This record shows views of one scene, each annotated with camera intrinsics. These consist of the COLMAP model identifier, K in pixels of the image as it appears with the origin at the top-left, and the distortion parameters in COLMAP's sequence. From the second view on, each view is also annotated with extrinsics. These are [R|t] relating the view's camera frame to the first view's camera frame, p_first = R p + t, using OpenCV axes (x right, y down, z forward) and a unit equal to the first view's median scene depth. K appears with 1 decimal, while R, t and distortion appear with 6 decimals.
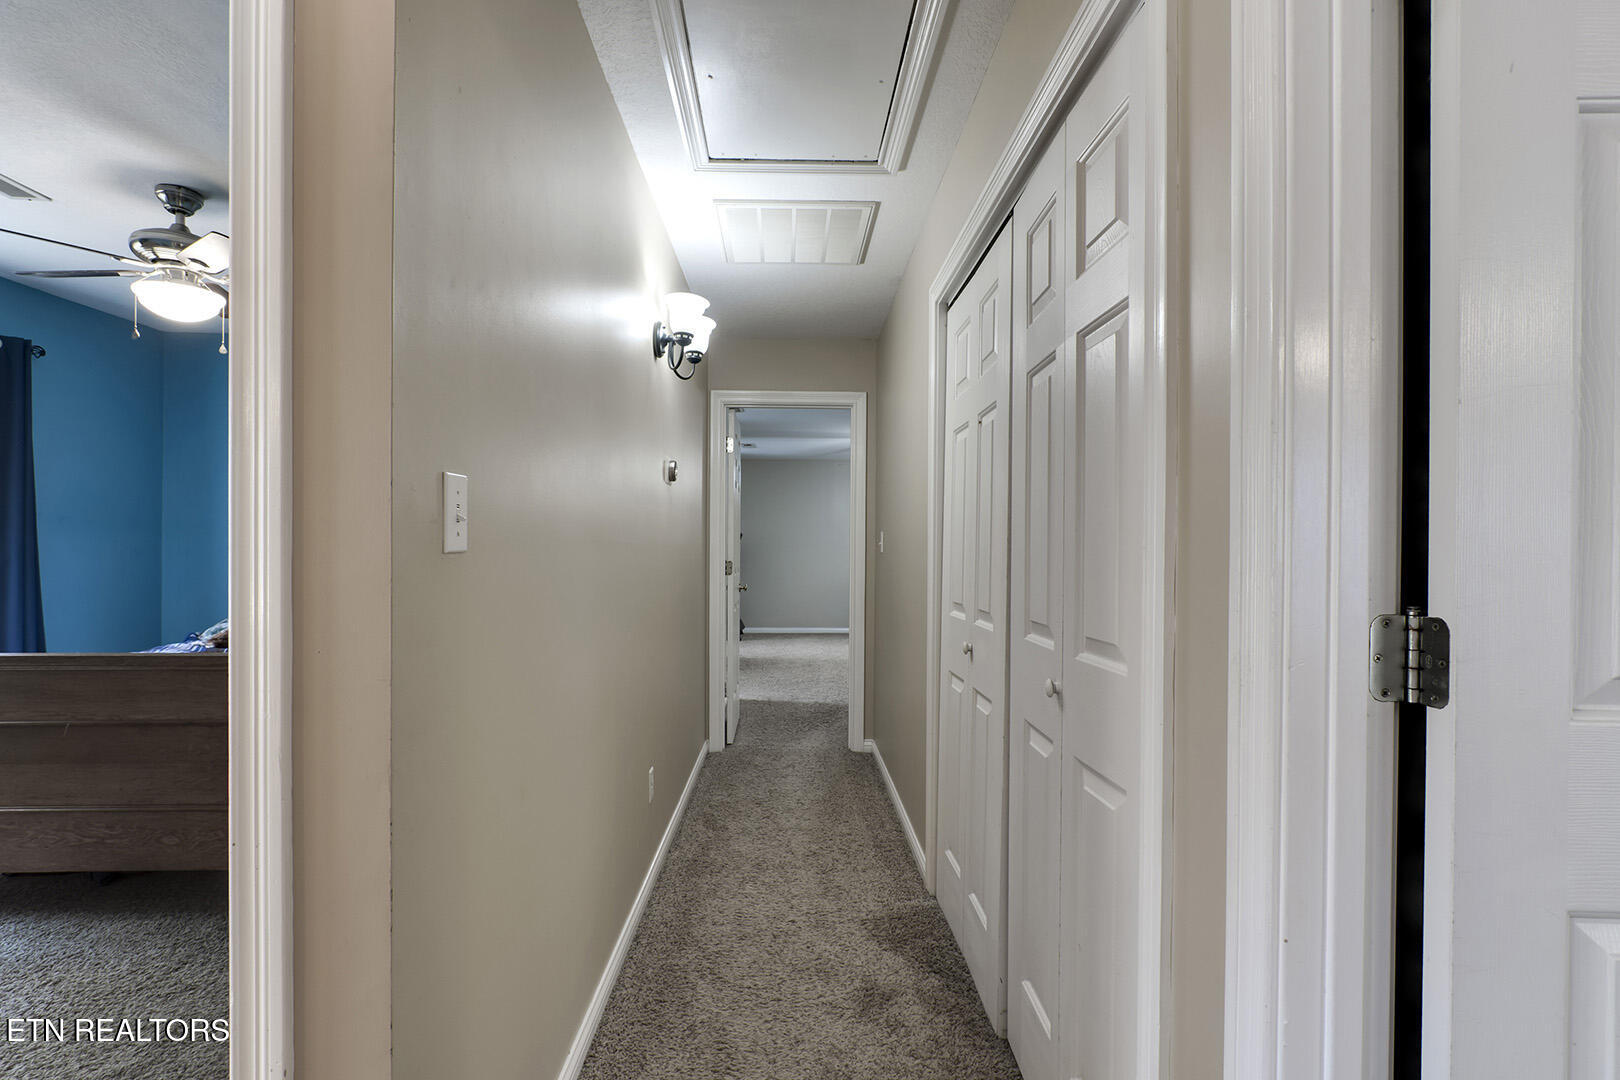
lens RADIAL K [[763.1, 0, 812.6], [0, 763.1, 545.3], [0, 0, 1]] dist [-0.004575, -0.000557]
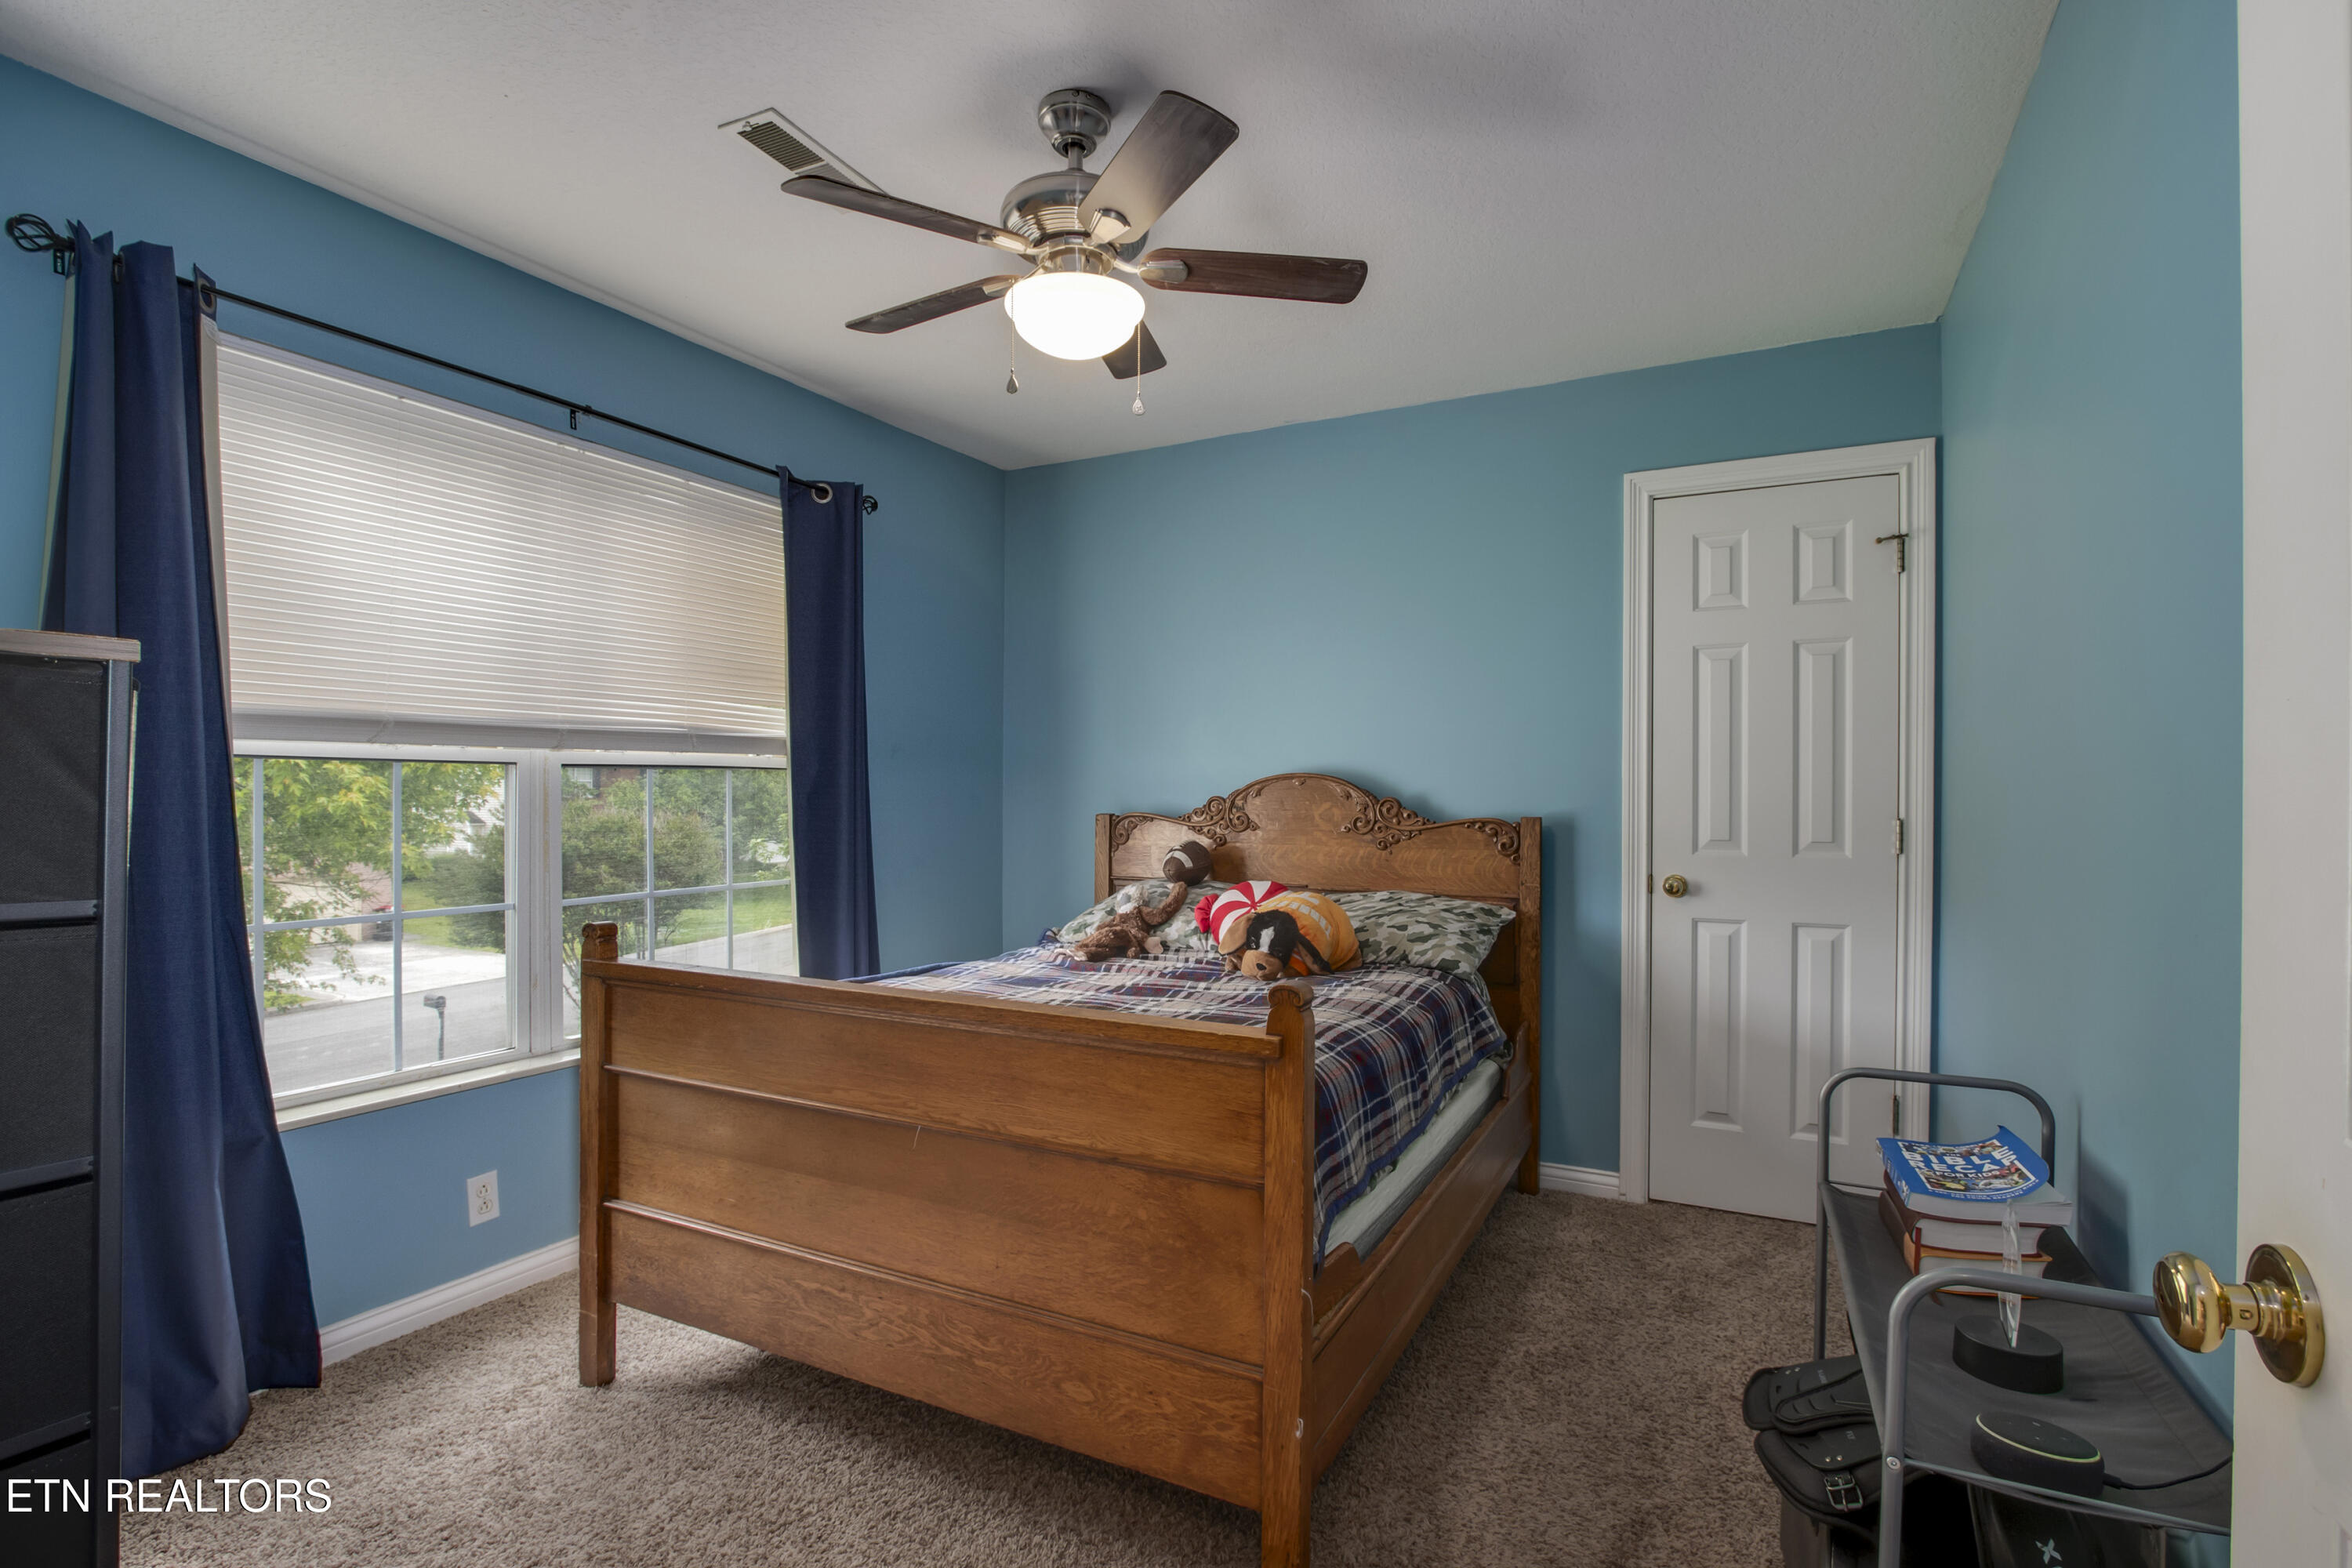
lens RADIAL K [[1108.0, 0, 1173.1], [0, 1108.0, 806.2], [0, 0, 1]] dist [-0.004575, -0.000557]
pose [[0.866055, 0.005877, -0.499914, -0.409589], [-0.000233, 0.999936, 0.011351, 0.002943], [0.499948, -0.009715, 0.866001, 0.389639]]
